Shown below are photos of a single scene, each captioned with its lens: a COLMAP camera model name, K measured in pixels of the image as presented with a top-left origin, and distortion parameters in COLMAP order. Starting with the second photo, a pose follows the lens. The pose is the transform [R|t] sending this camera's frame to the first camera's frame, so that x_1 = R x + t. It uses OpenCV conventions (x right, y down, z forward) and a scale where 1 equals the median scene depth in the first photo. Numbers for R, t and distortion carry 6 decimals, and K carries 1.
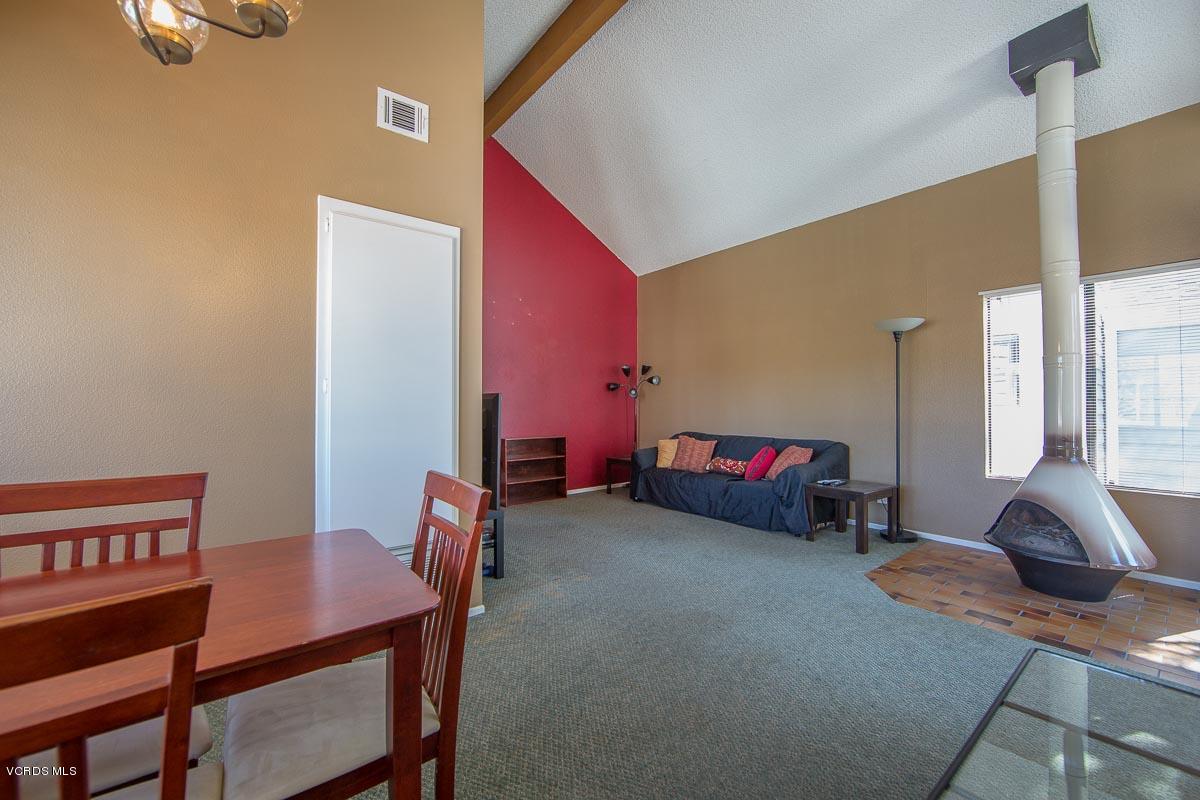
lens RADIAL K [[491.1, 0, 600.0], [0, 491.1, 400.0], [0, 0, 1]] dist [-0.010612, -0.000032]
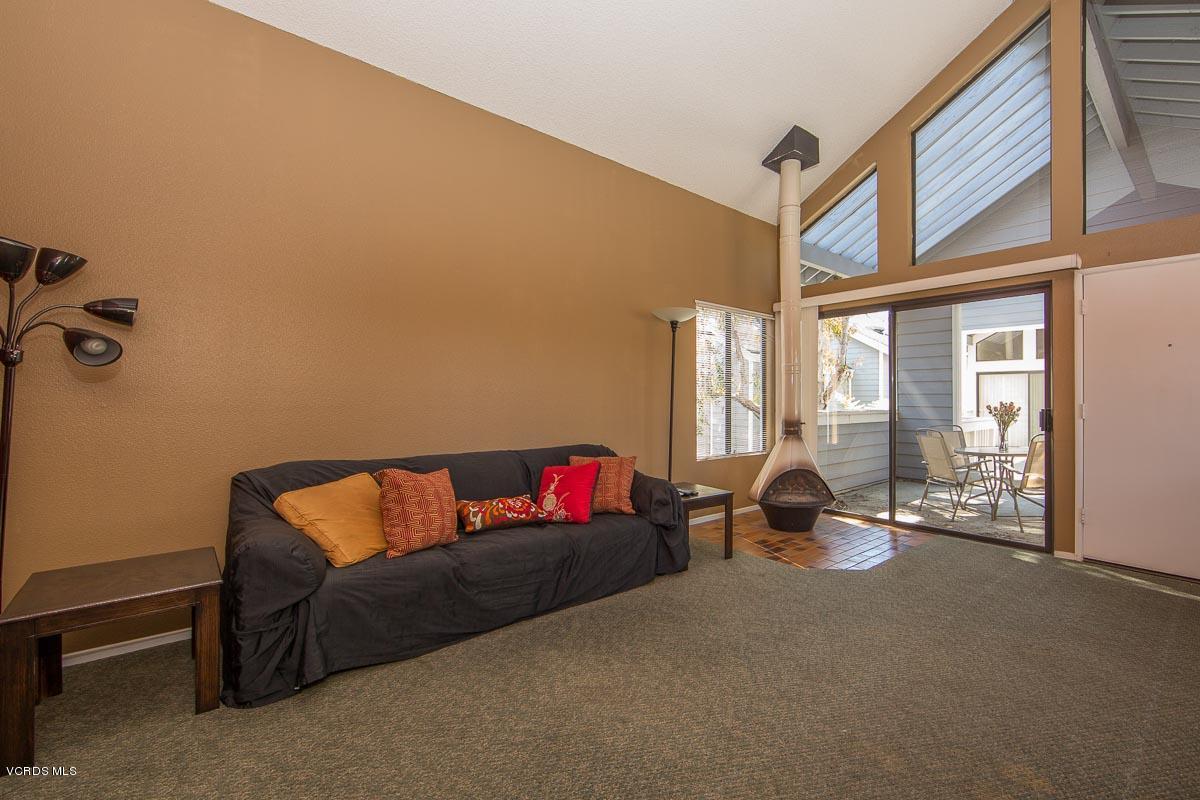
lens RADIAL K [[502.0, 0, 688.1], [0, 502.0, 399.3], [0, 0, 1]] dist [-0.001415, -0.000021]
pose [[-0.098876, -0.000003, 0.995100, -0.435806], [-0.020746, 0.999783, -0.002058, 0.016274], [-0.994883, -0.020848, -0.098855, 1.261102]]
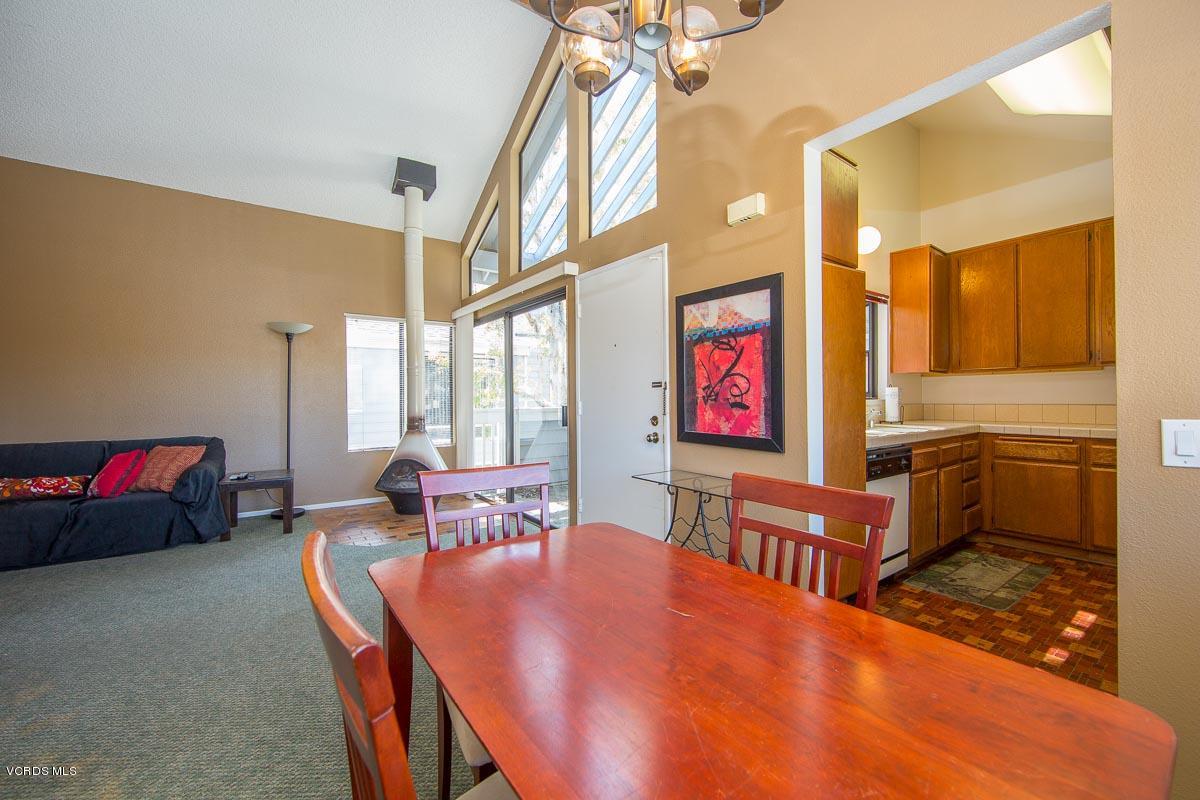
lens RADIAL K [[464.2, 0, 605.7], [0, 464.2, 400.7], [0, 0, 1]] dist [-0.016243, 0.000089]
pose [[0.036670, -0.012344, 0.999251, -0.510971], [-0.011160, 0.999856, 0.012761, -0.007175], [-0.999265, -0.011619, 0.036527, 0.263650]]
